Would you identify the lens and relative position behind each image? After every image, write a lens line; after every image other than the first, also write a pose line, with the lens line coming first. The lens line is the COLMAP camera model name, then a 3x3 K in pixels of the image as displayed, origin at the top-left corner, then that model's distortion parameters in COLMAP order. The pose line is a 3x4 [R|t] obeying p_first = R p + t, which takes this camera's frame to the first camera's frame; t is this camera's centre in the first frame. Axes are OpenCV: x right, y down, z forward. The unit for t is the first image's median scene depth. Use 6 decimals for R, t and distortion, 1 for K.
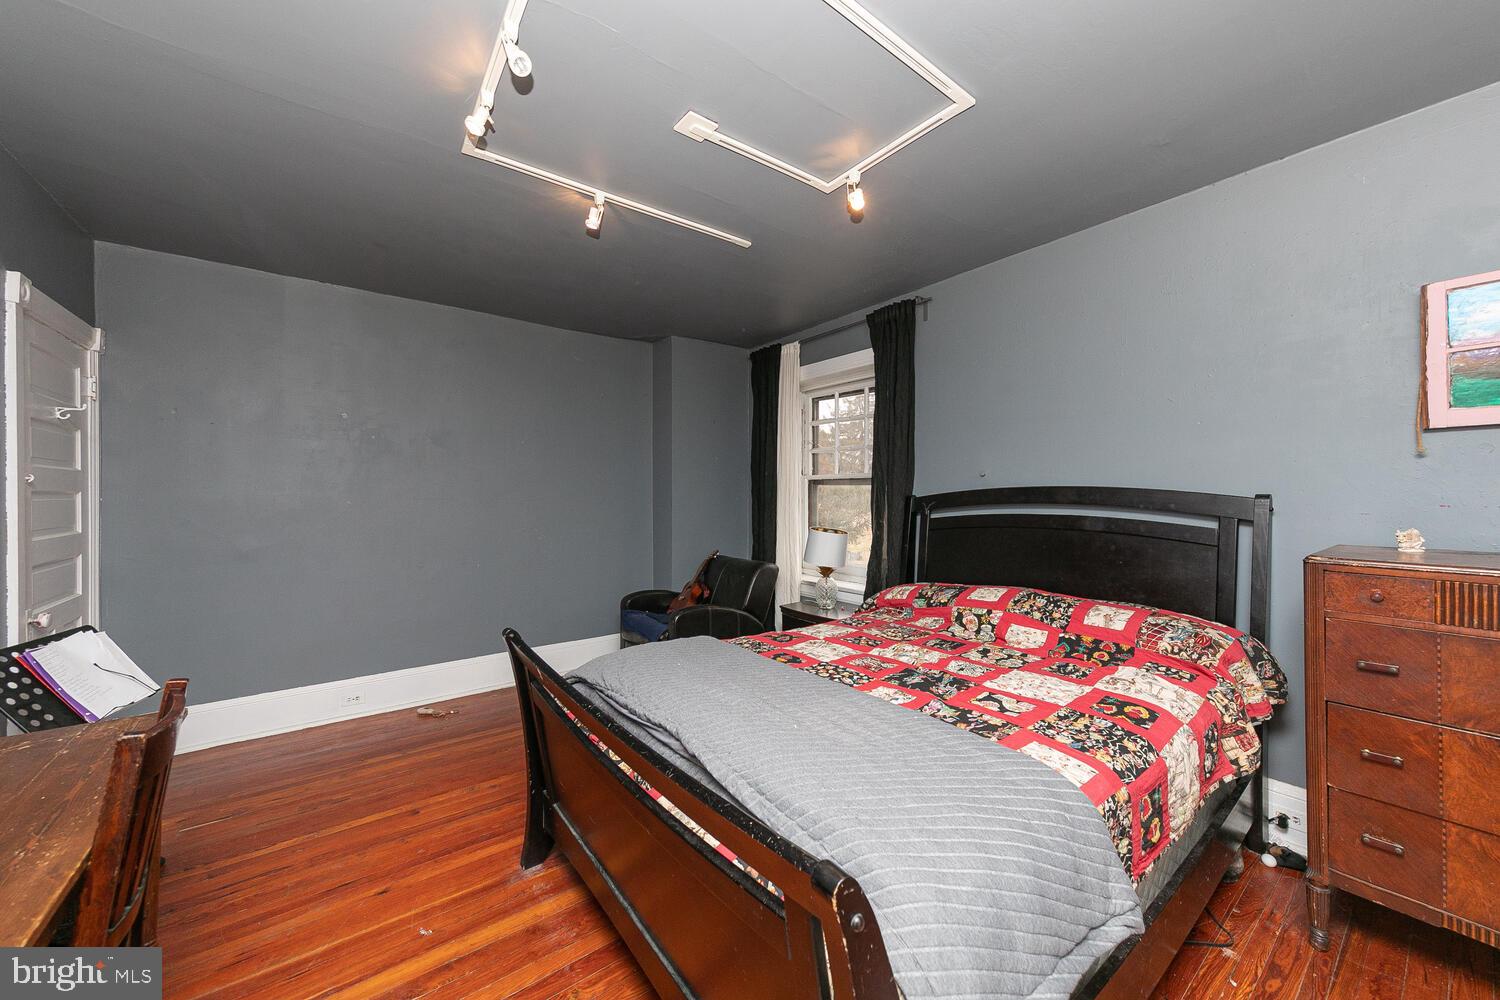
lens RADIAL K [[564.1, 0, 753.5], [0, 564.1, 496.5], [0, 0, 1]] dist [-0.000008, -0.000003]
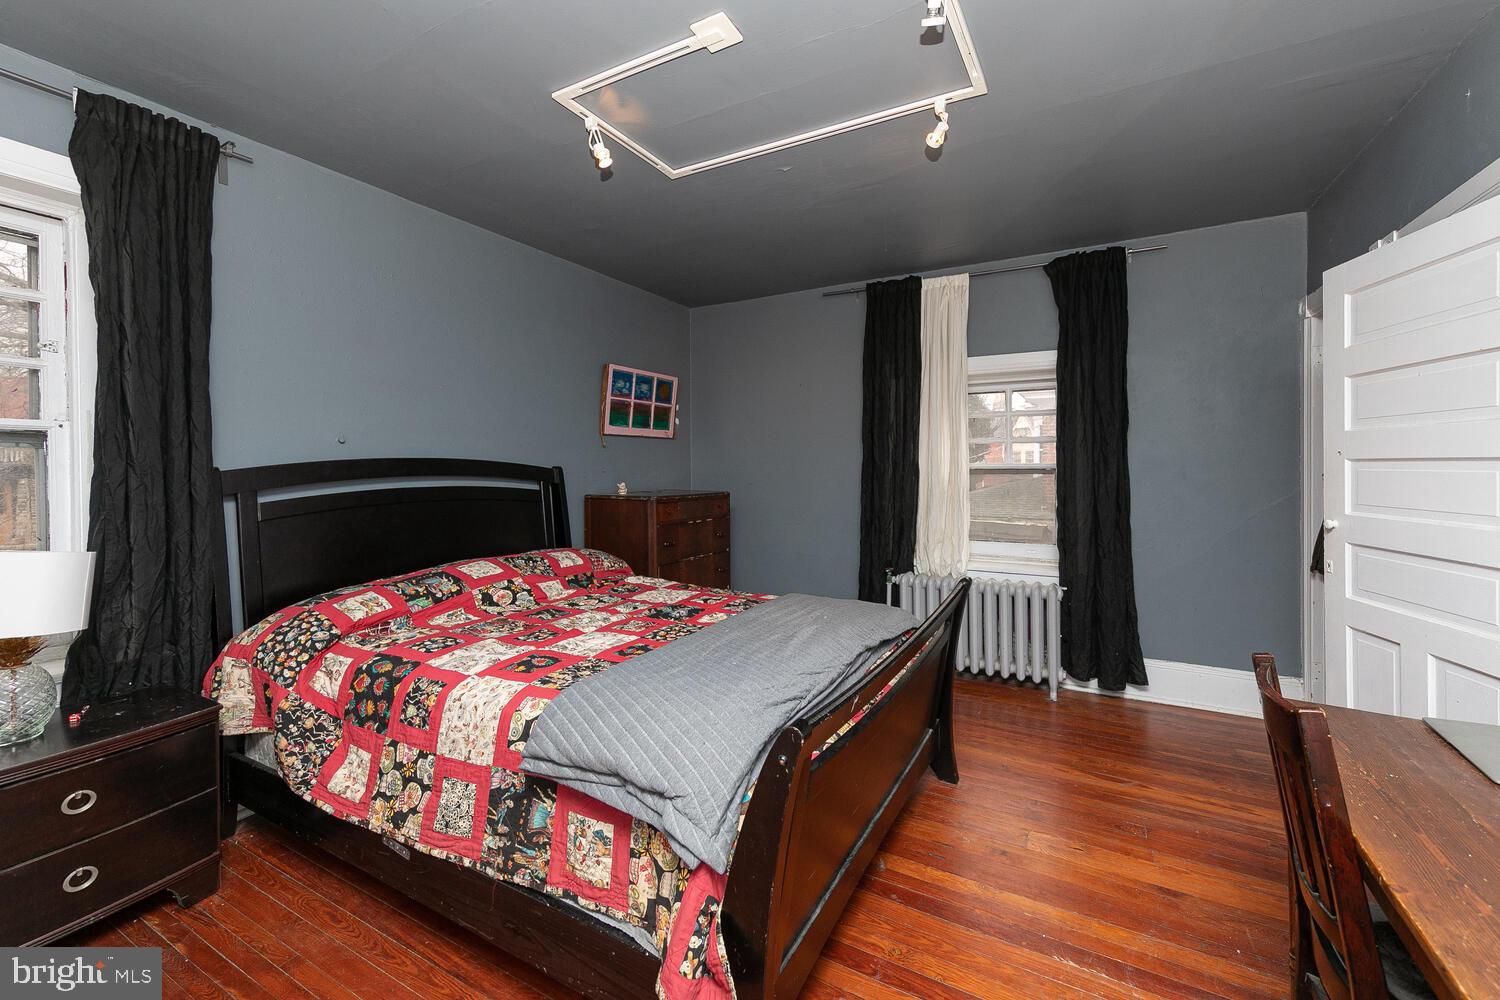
lens RADIAL K [[624.7, 0, 758.0], [0, 624.7, 470.5], [0, 0, 1]] dist [-0.000016, -0.000157]
pose [[-0.418842, -0.002005, 0.908057, -0.878486], [0.009183, 0.999937, 0.006443, 0.002844], [-0.908013, 0.011038, -0.418797, 1.195709]]
